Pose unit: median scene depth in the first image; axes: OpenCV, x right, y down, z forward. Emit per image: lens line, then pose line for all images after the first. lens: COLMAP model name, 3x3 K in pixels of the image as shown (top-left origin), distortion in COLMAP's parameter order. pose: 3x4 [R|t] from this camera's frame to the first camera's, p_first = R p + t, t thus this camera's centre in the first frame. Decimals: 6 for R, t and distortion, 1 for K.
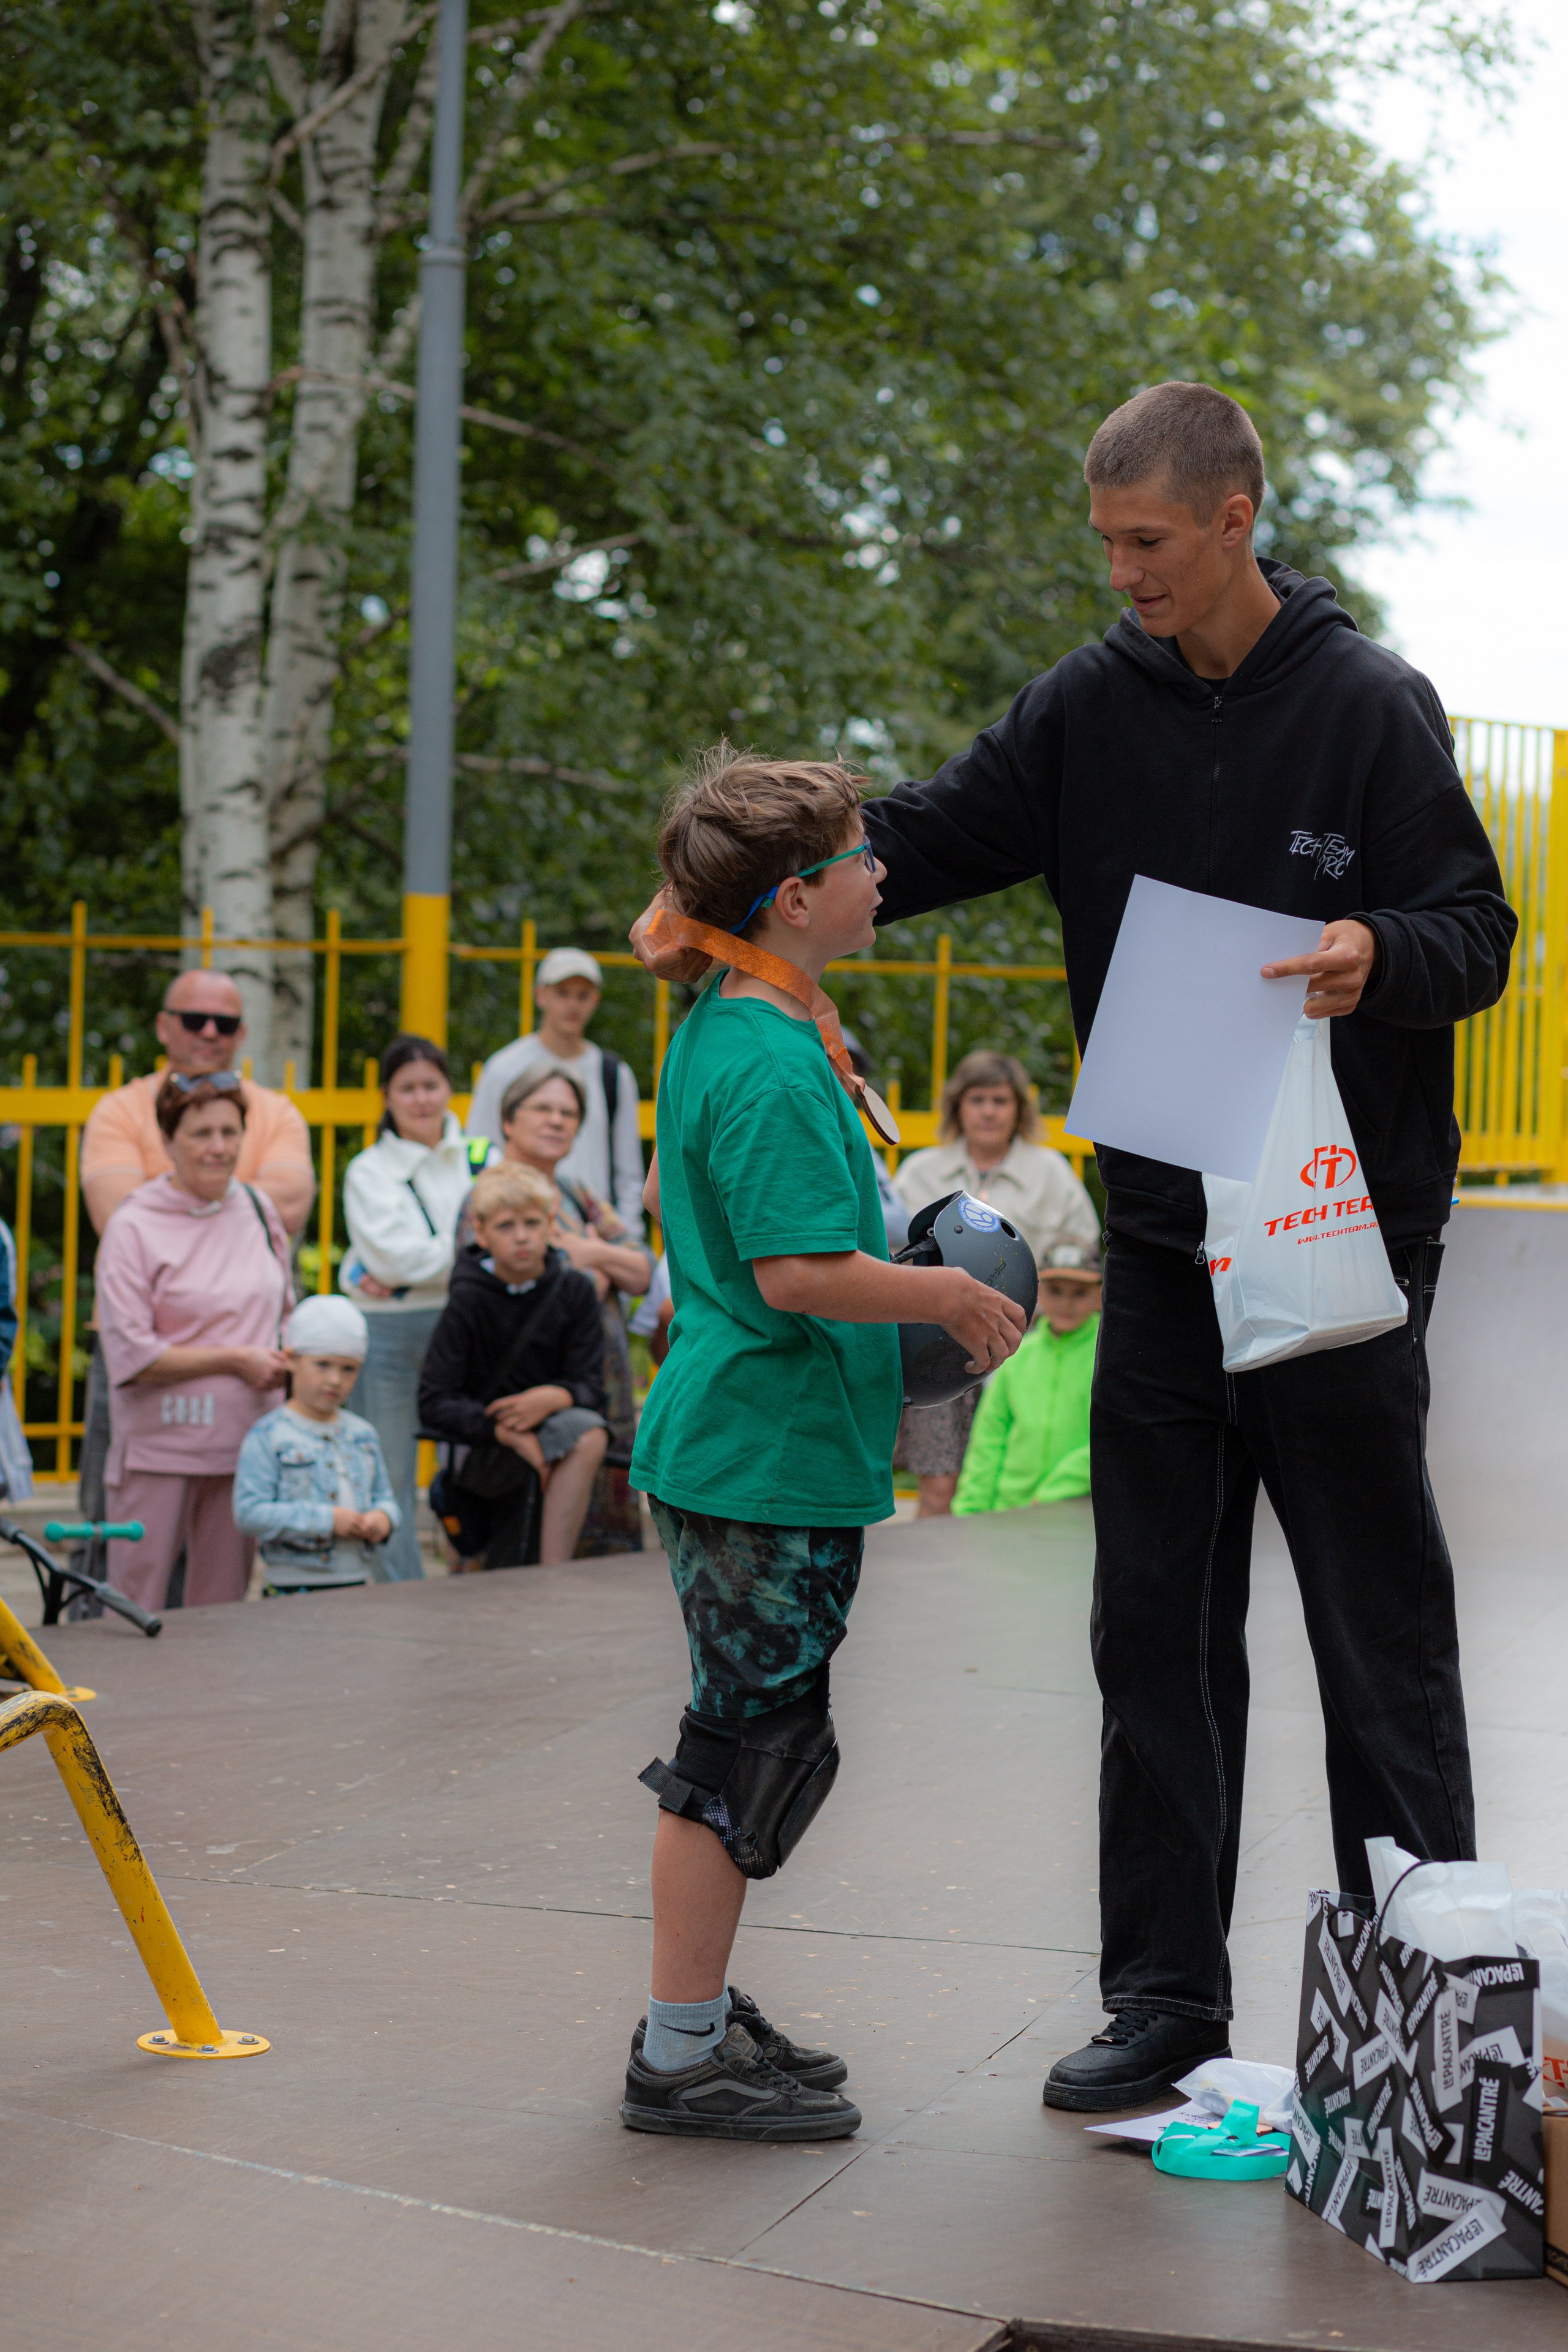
lens RADIAL K [[5675.8, 0, 783.8], [0, 5675.8, 1023.6], [0, 0, 1]] dist [0.025319, -5.020210]
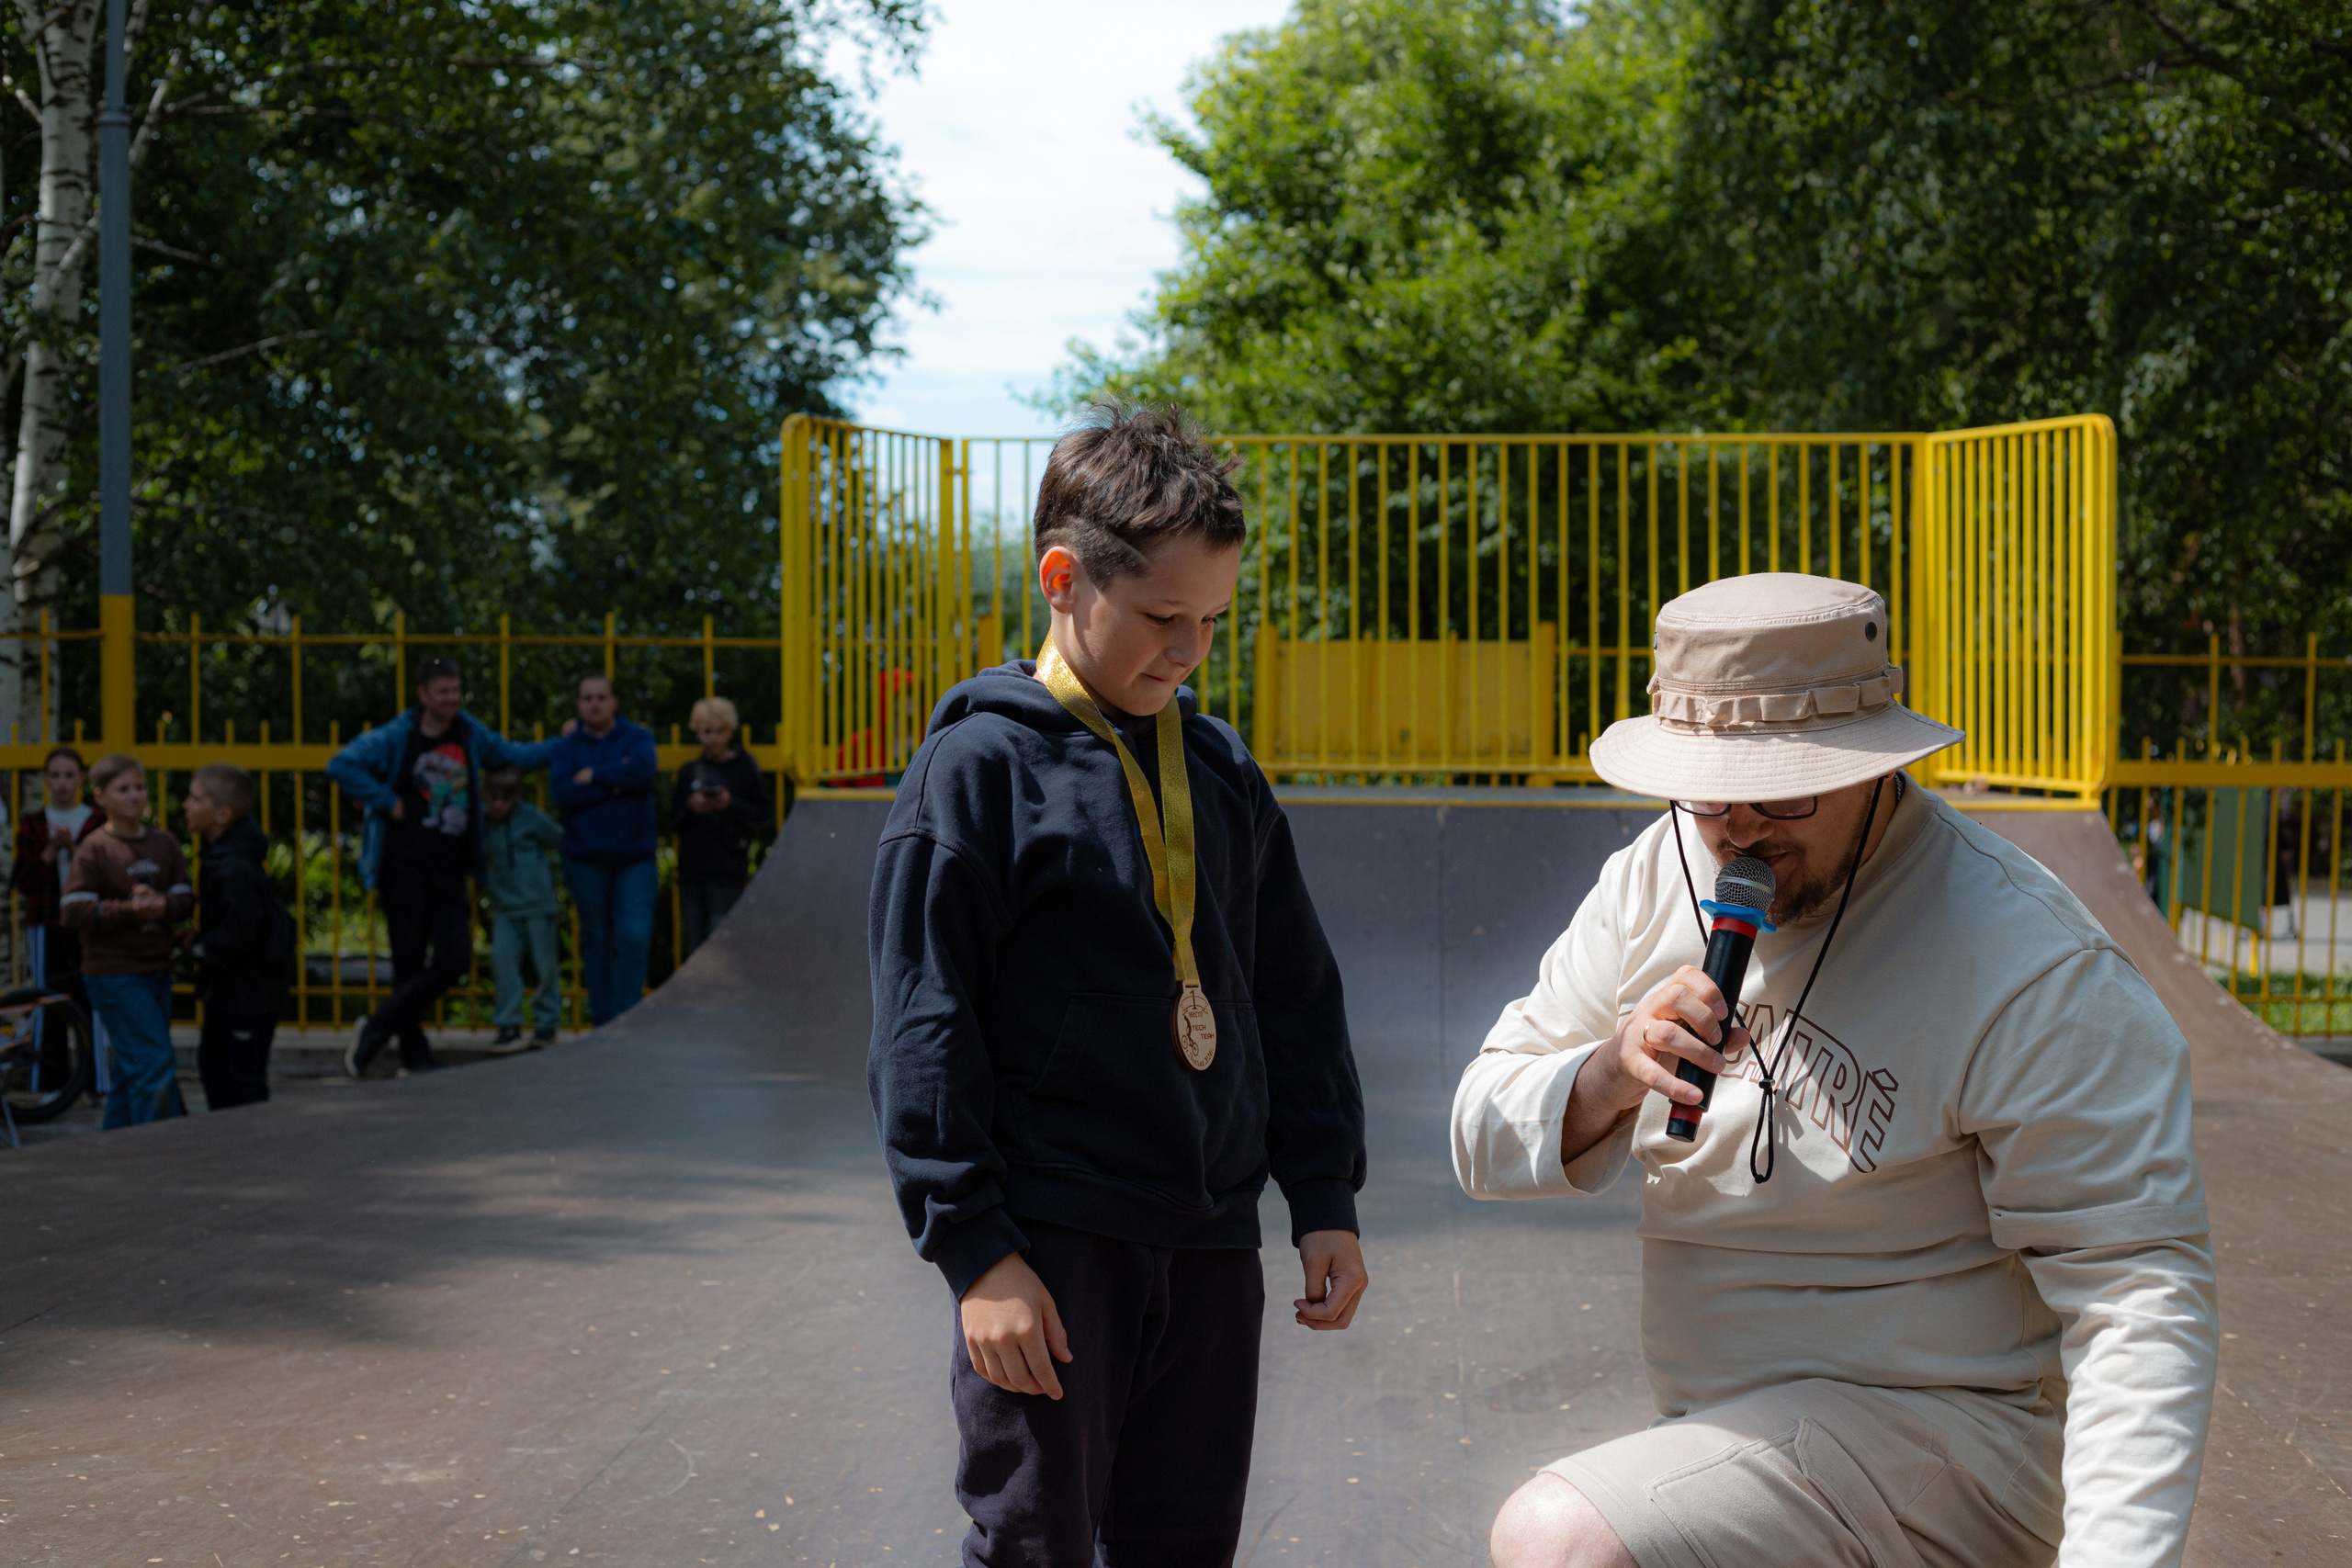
lens RADIAL K [[3467.8, 0, 1176.0], [0, 3467.8, 784.0], [0, 0, 1]] dist [-0.056210, -0.138547]
pose [[0.980791, -0.033319, 0.192193, 0.020704], [0.027784, 0.999120, 0.031425, 0.002456], [-0.193070, -0.025481, 0.980854, 0.128129]]
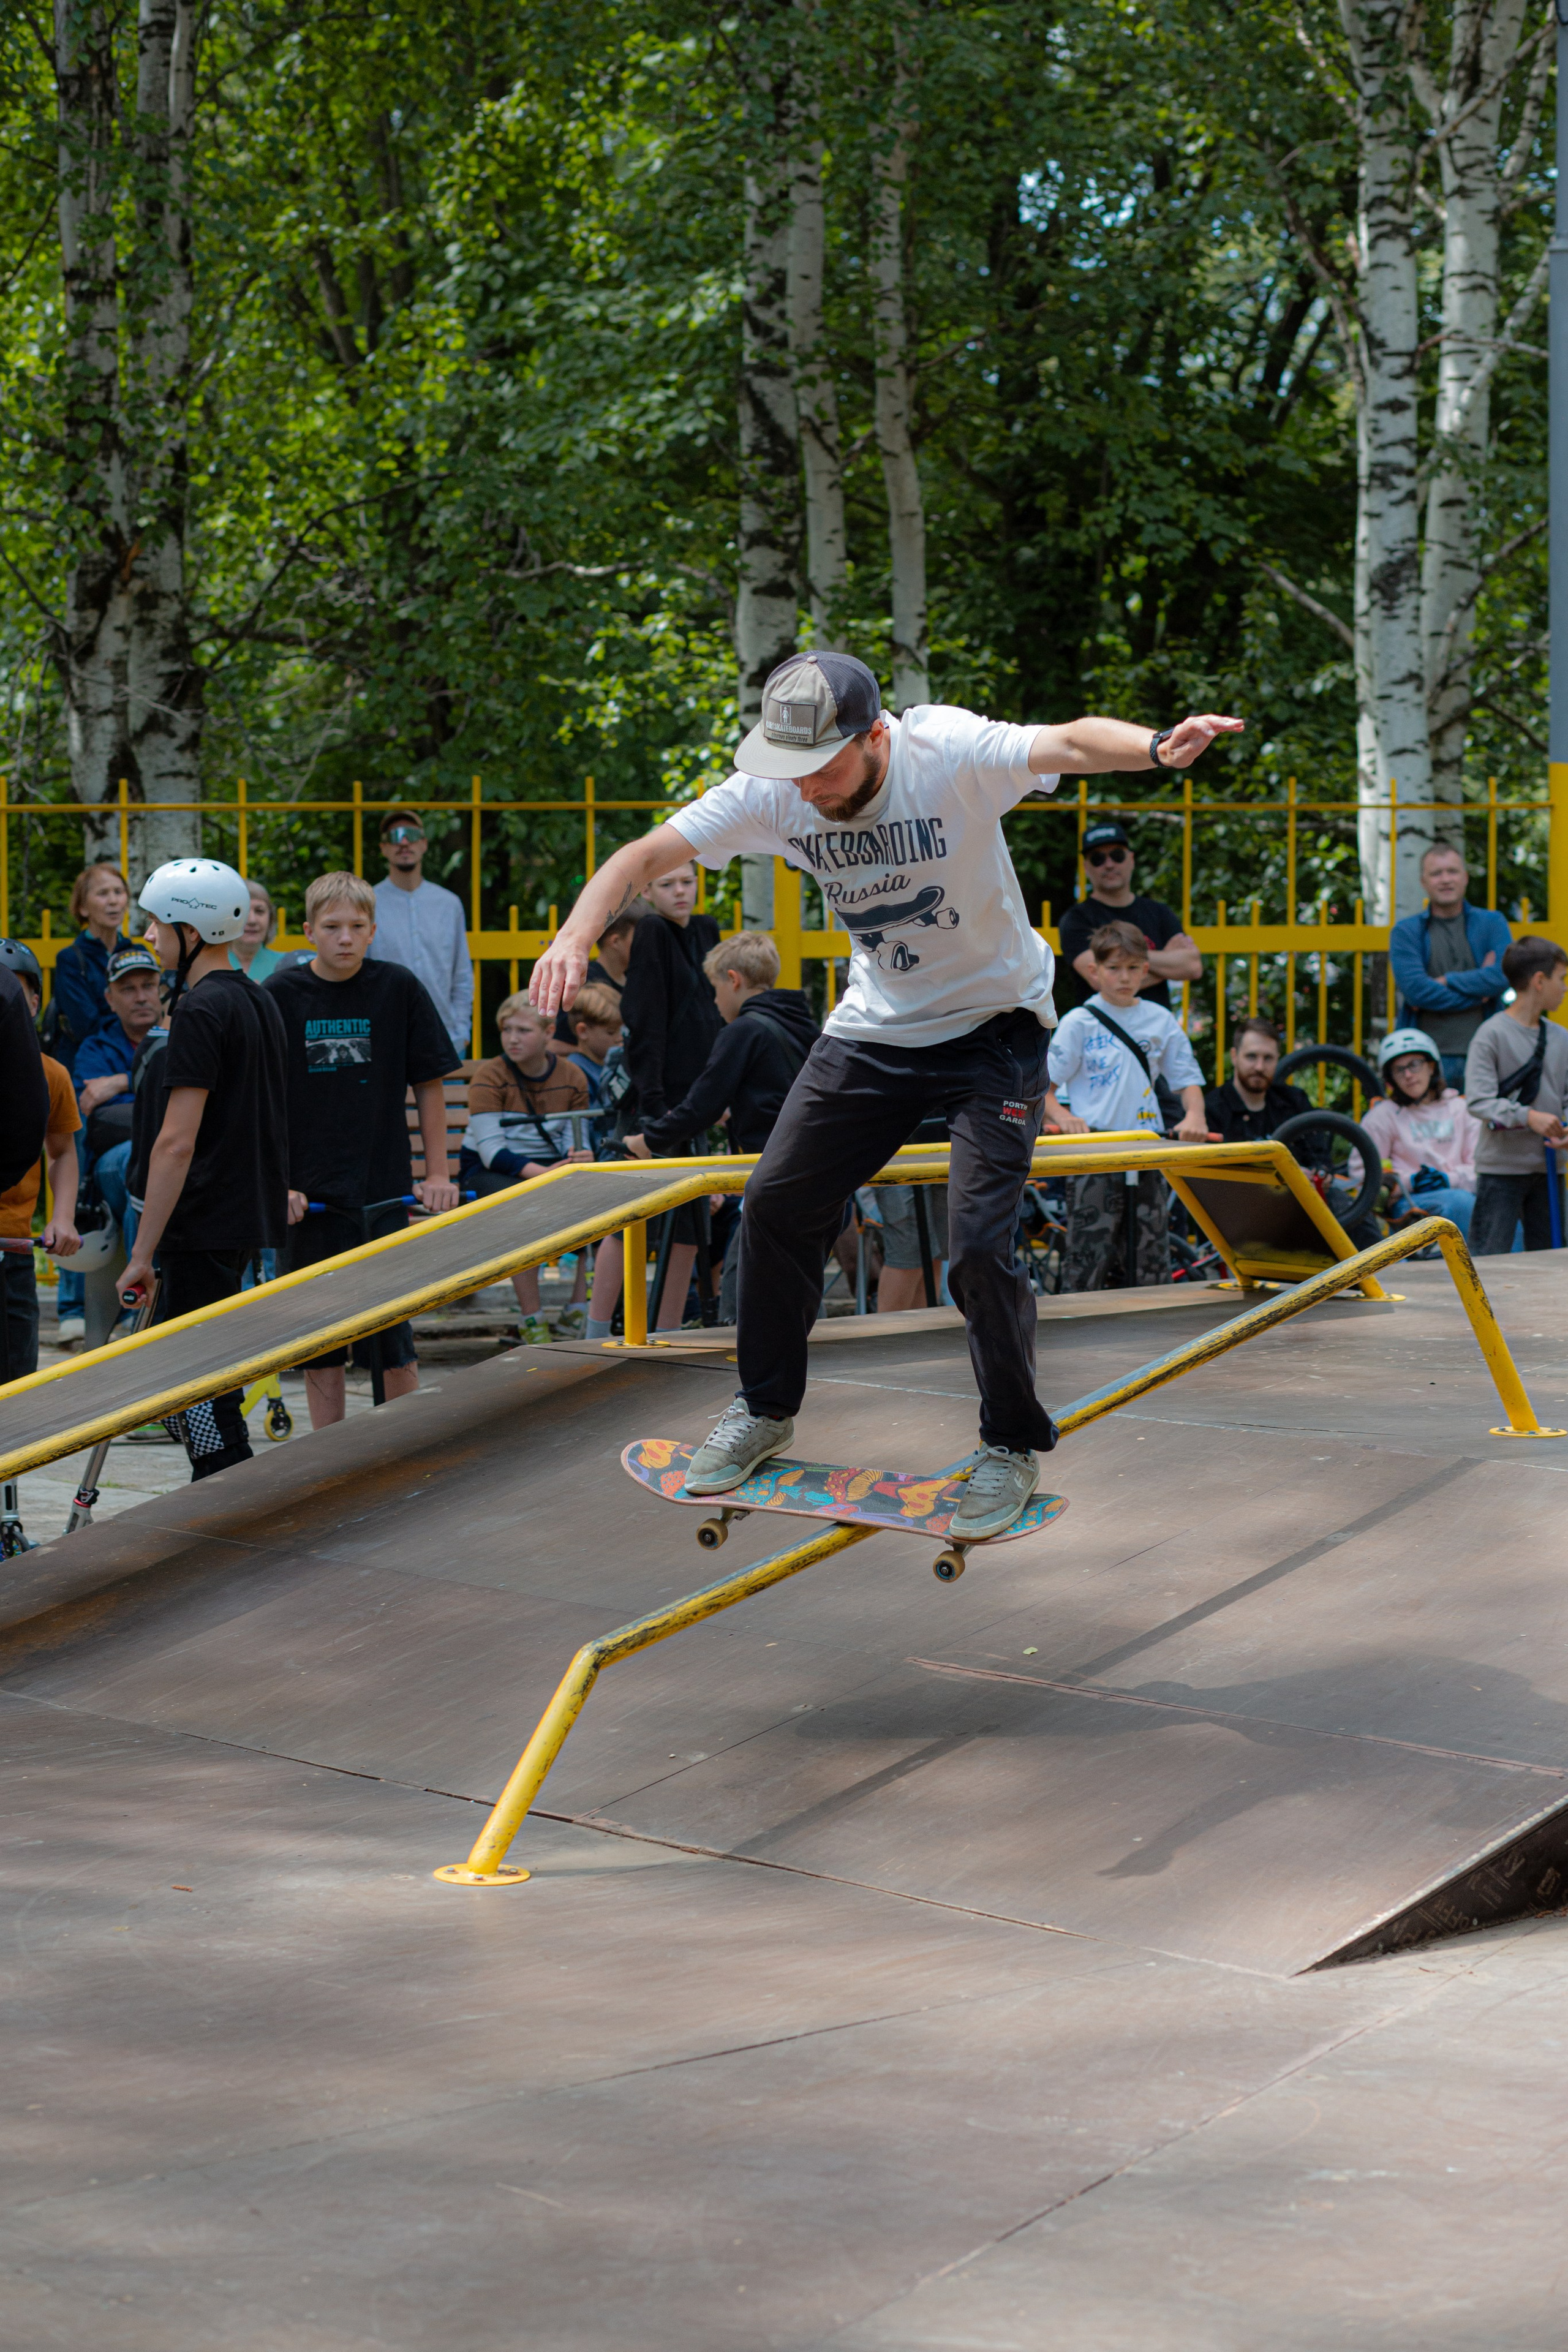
lens RADIAL K [[5675.8, 0, 783.8], [0, 5675.8, 1023.6], [0, 0, 1]] dist [0.025319, -5.020210]
pose [[0.980546, -0.015543, -0.195672, 0.010070], [0.019680, 0.999622, 0.019217, 0.005809], [0.195299, -0.022694, 0.980481, -0.209377]]
